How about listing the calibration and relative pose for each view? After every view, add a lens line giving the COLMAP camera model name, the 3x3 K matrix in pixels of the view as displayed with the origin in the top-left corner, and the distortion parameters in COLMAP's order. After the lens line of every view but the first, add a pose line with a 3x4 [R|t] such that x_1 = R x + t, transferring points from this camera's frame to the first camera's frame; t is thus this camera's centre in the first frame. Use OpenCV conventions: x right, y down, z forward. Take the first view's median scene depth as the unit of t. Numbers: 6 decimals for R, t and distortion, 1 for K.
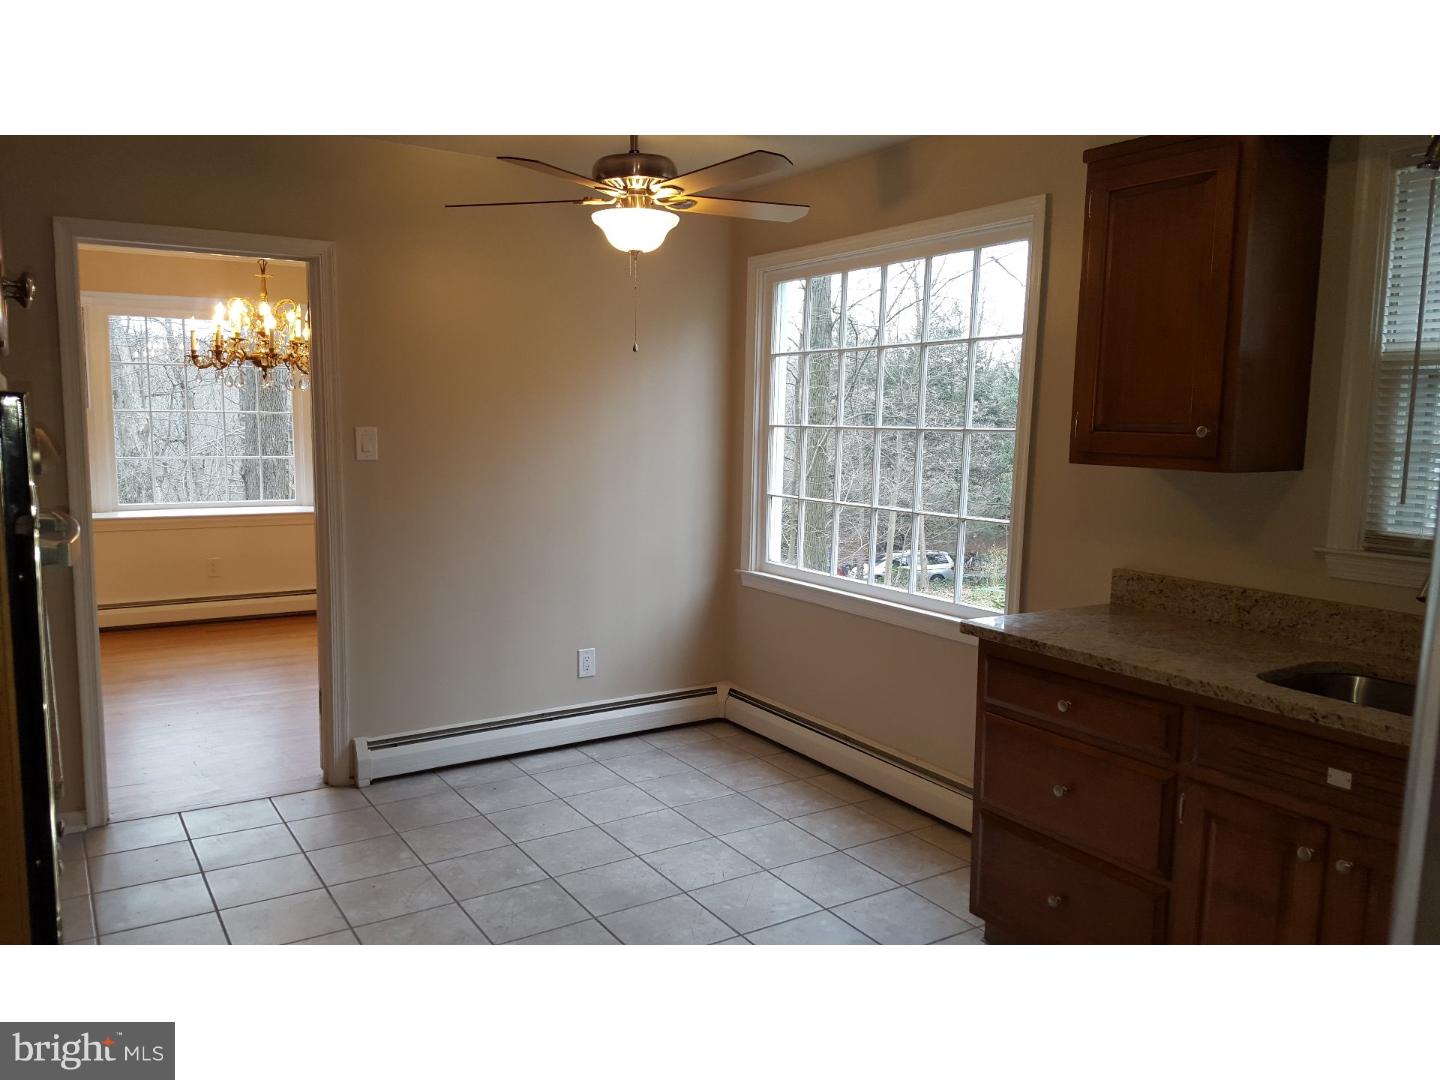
lens RADIAL K [[1072.9, 0, 717.6], [0, 1072.9, 542.0], [0, 0, 1]] dist [0.013621, -0.003681]
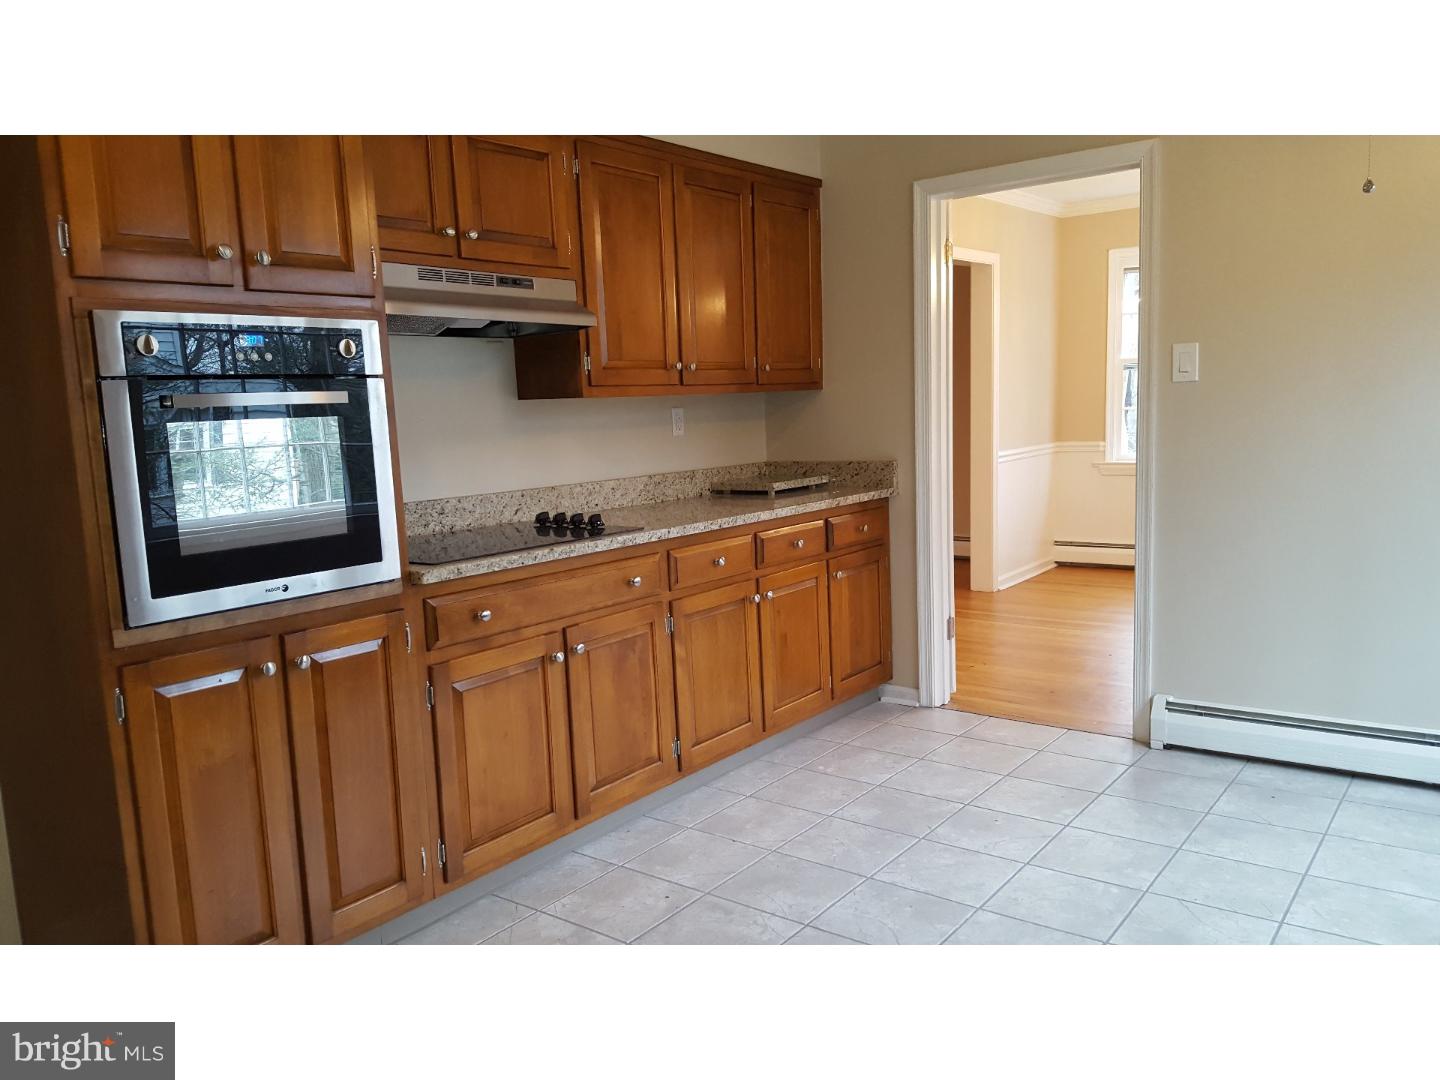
lens RADIAL K [[1072.9, 0, 717.6], [0, 1072.9, 542.2], [0, 0, 1]] dist [0.013621, -0.003681]
pose [[0.329898, 0.092360, -0.939488, 0.379977], [-0.072802, 0.994728, 0.072226, 0.018137], [0.941205, 0.044569, 0.334883, 0.349917]]
